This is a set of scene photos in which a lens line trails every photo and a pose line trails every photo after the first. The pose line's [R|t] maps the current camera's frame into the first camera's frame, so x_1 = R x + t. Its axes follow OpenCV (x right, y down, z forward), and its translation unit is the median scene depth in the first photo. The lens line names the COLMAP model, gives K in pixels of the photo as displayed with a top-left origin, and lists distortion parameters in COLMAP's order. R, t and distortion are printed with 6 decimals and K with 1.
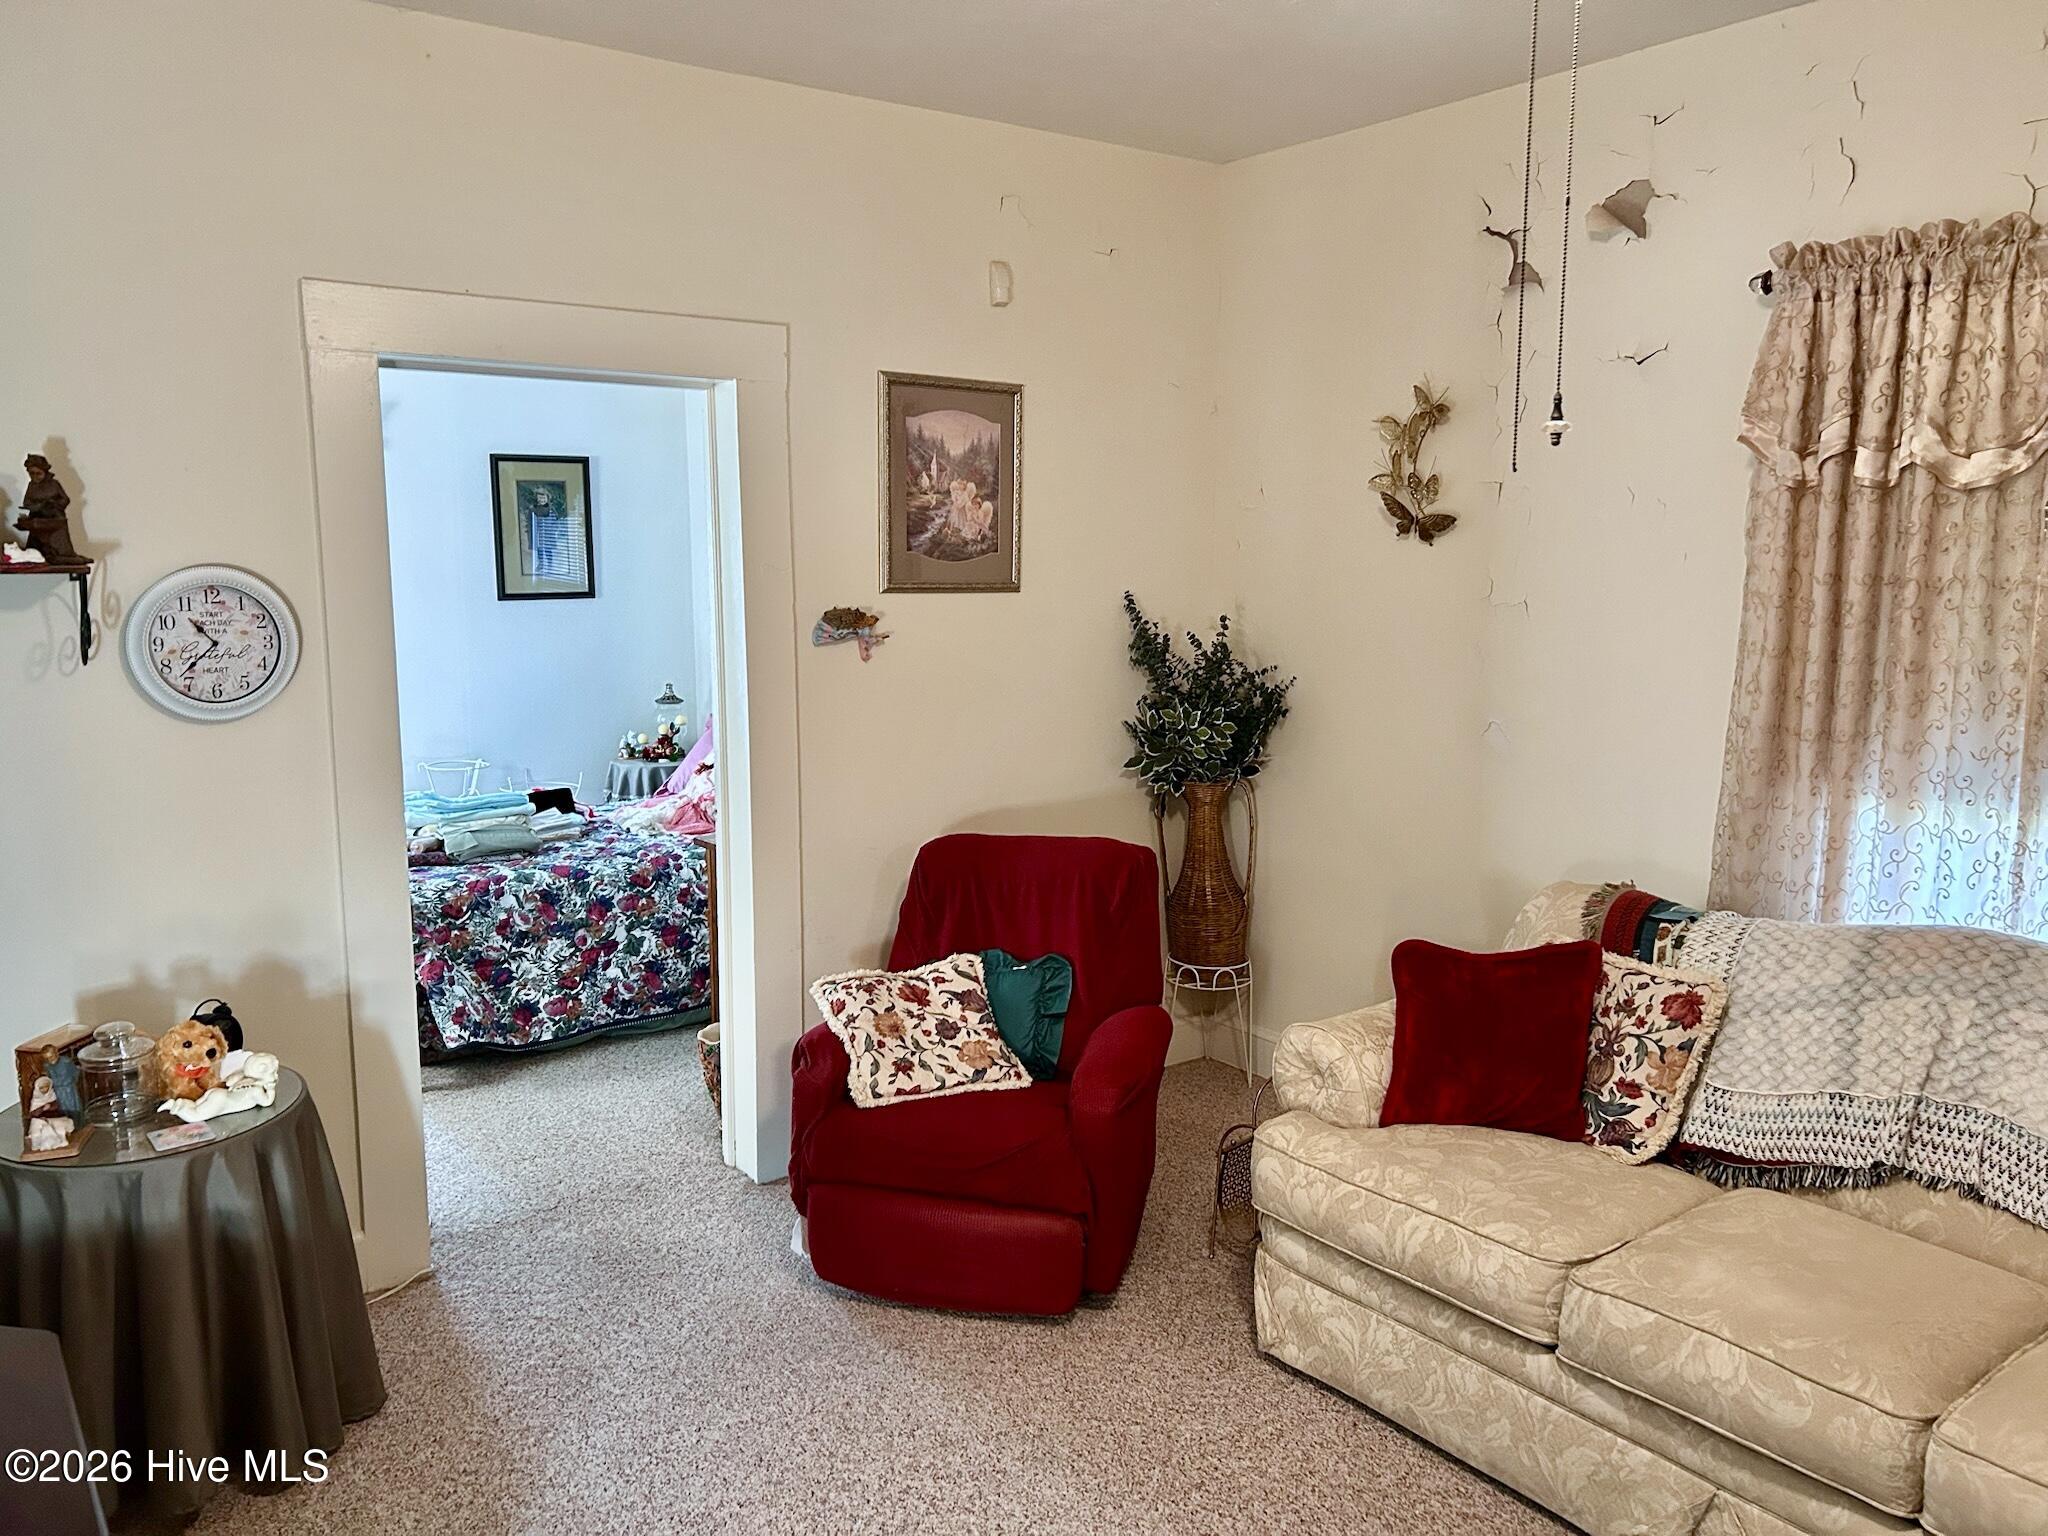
lens RADIAL K [[1554.0, 0, 1029.0], [0, 1554.0, 776.8], [0, 0, 1]] dist [0.095420, -0.101446]
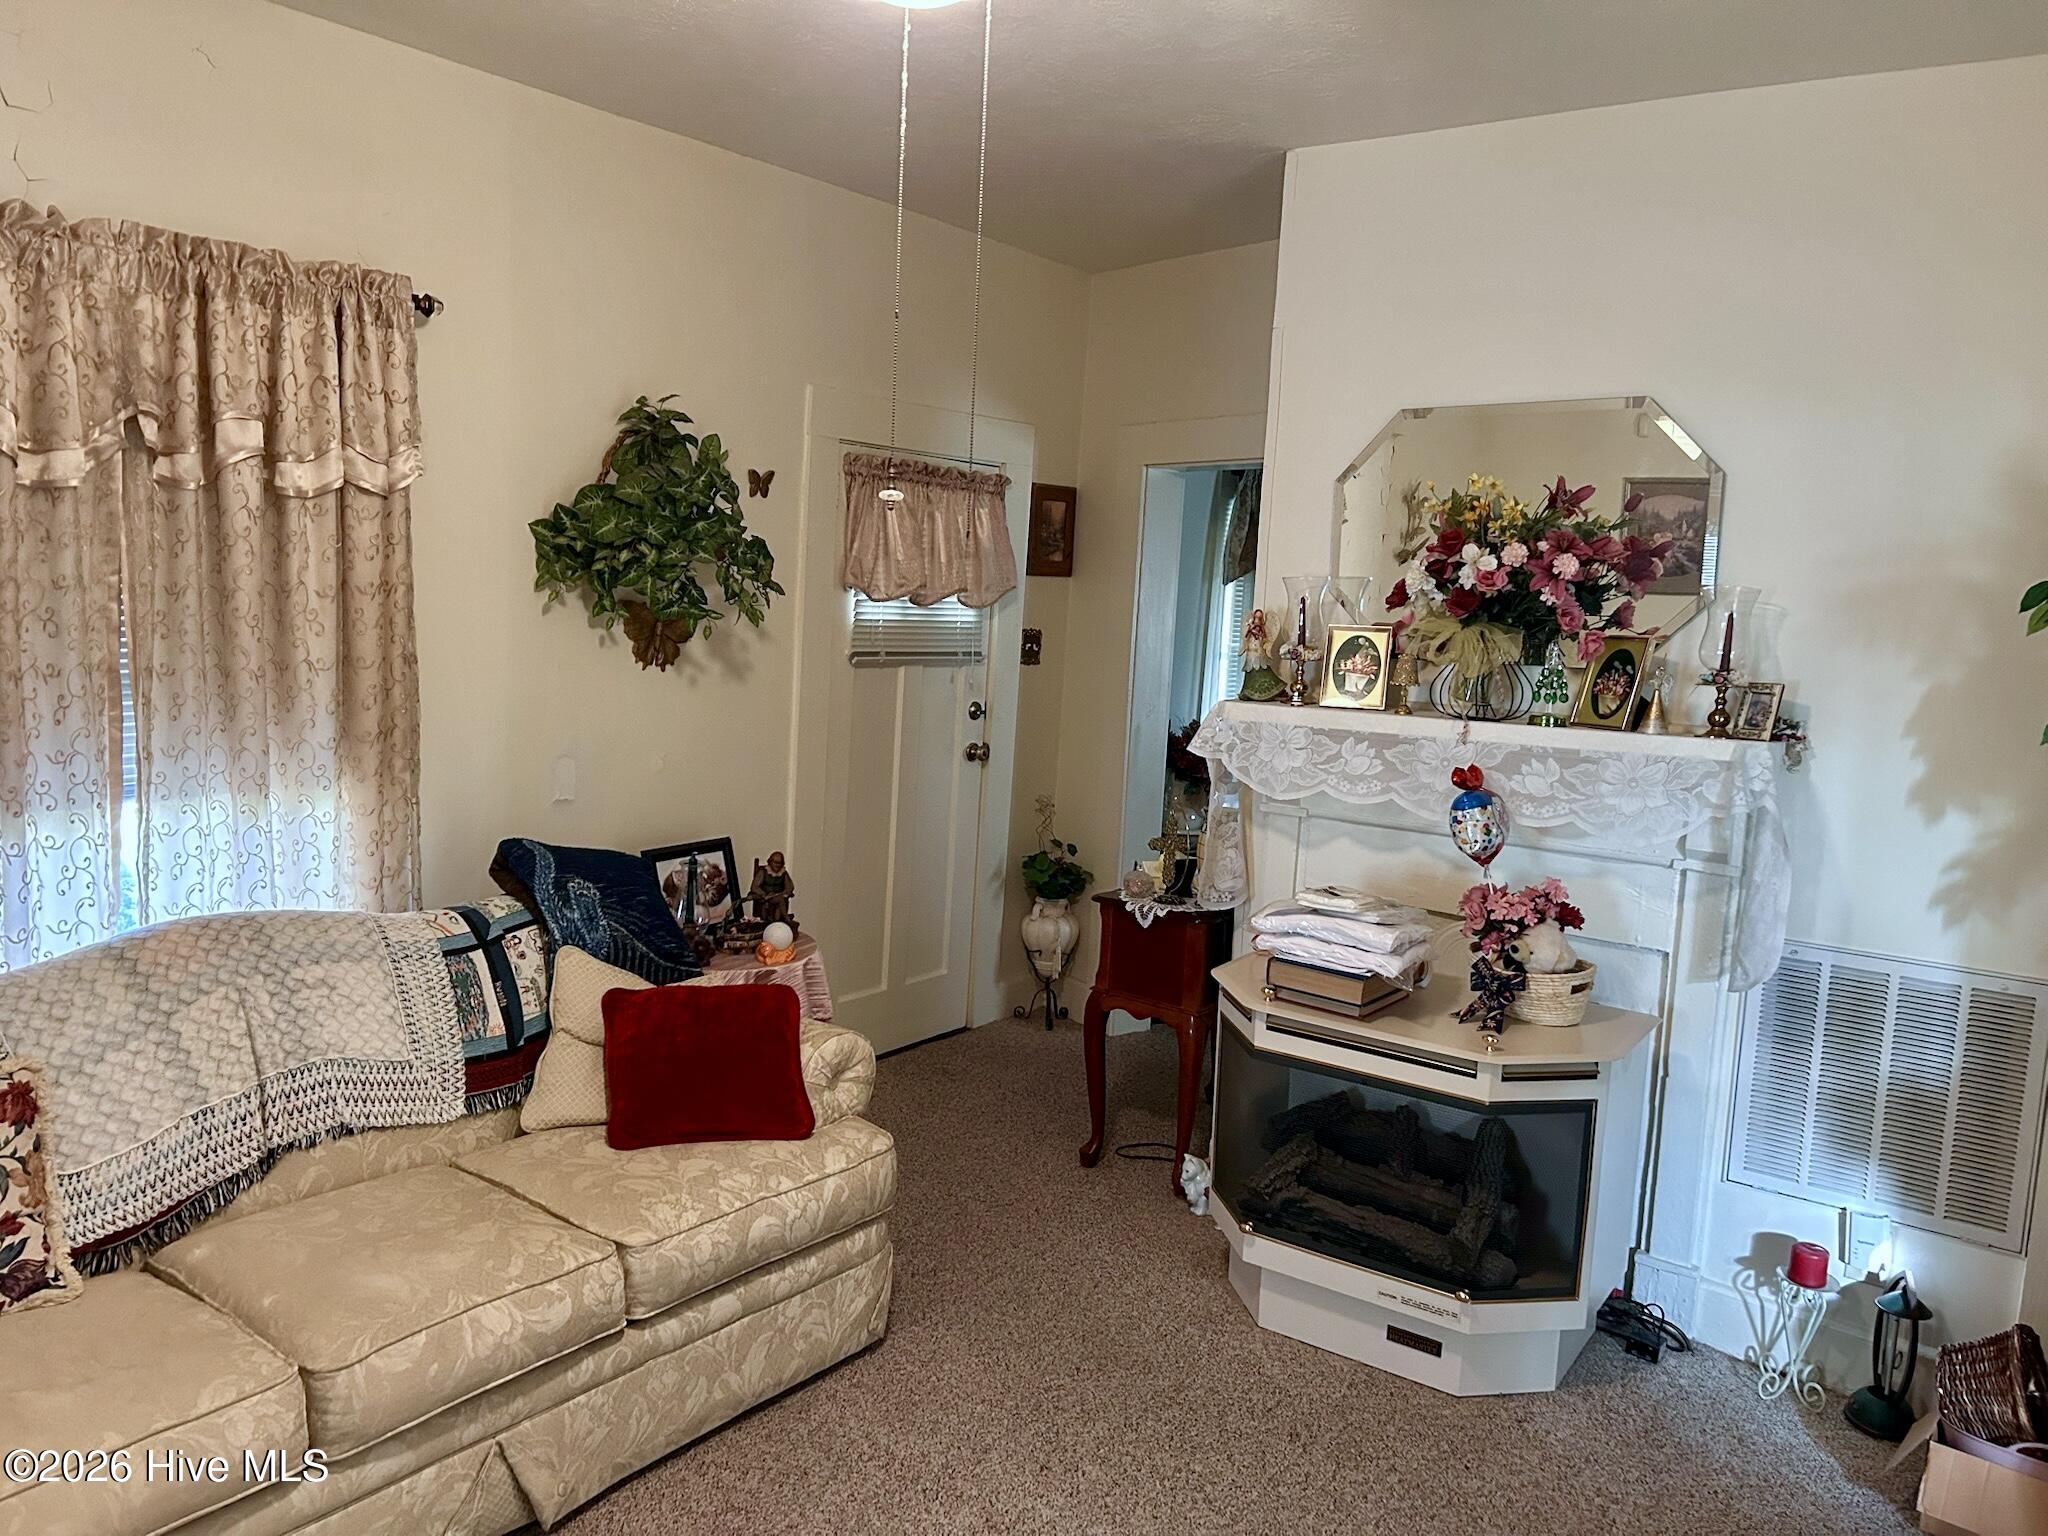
lens RADIAL K [[1554.0, 0, 1029.0], [0, 1554.0, 776.8], [0, 0, 1]] dist [0.095420, -0.101446]
pose [[-0.281002, -0.140461, 0.949373, -0.539088], [0.093860, 0.980467, 0.172843, -0.124737], [-0.955106, 0.137678, -0.262329, 0.747805]]
